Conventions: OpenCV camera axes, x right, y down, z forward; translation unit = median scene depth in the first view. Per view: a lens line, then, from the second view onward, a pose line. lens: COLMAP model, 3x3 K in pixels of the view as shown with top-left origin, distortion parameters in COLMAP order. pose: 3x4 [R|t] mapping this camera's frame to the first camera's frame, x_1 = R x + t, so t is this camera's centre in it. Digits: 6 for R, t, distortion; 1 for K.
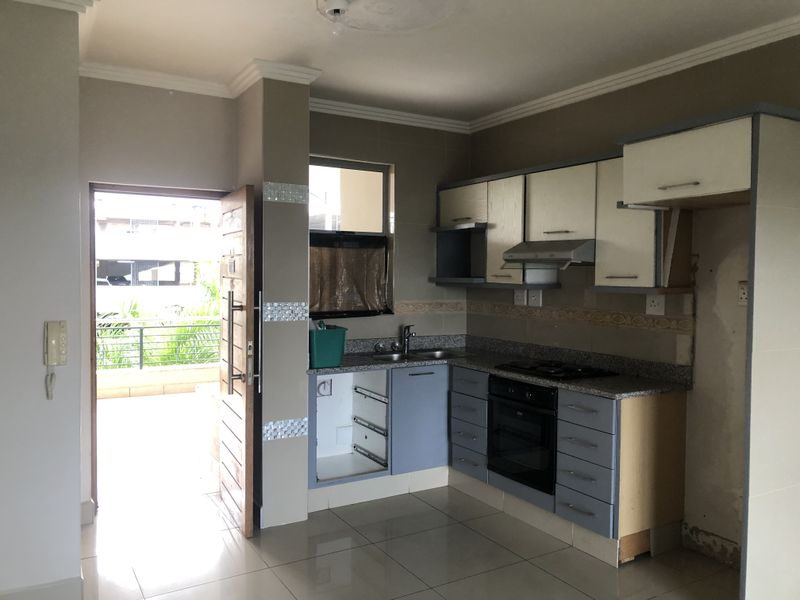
lens RADIAL K [[655.6, 0, 410.3], [0, 655.6, 297.0], [0, 0, 1]] dist [0.032388, -0.022888]
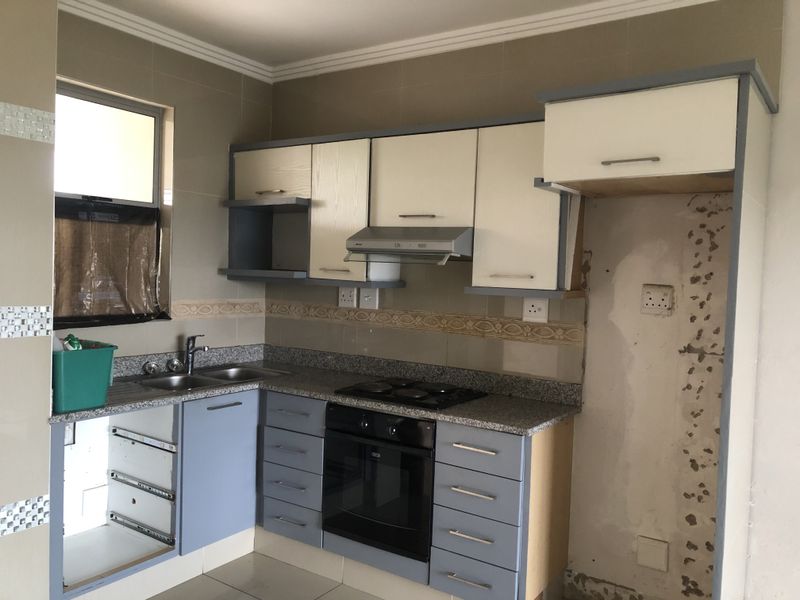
lens RADIAL K [[655.6, 0, 411.7], [0, 655.6, 298.5], [0, 0, 1]] dist [0.032388, -0.022888]
pose [[0.906546, 0.005169, 0.422076, -0.107973], [-0.011969, 0.999838, 0.013463, -0.010864], [-0.421938, -0.017257, 0.906461, 0.292218]]
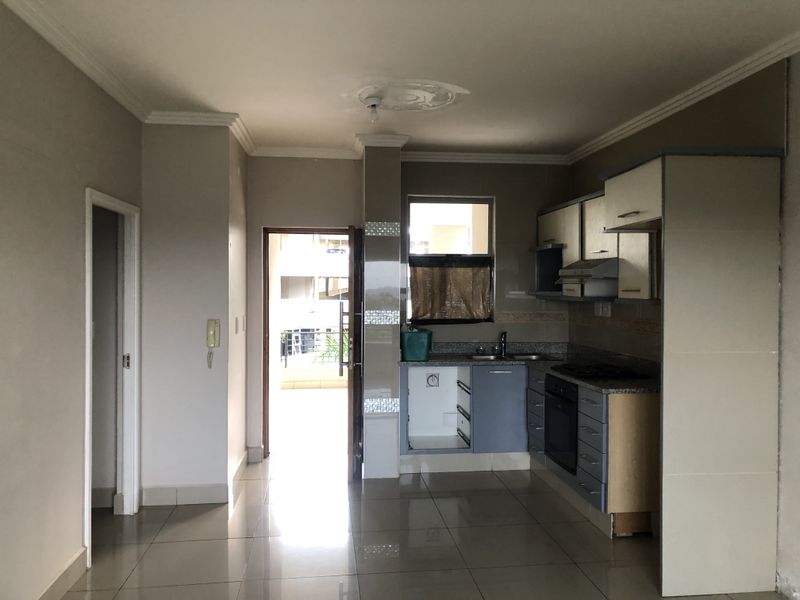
lens RADIAL K [[655.6, 0, 404.9], [0, 655.6, 292.1], [0, 0, 1]] dist [0.032388, -0.022888]
pose [[0.913002, -0.002383, -0.407948, 0.374598], [-0.009895, 0.999559, -0.027985, 0.007969], [0.407834, 0.029587, 0.912576, -0.186218]]
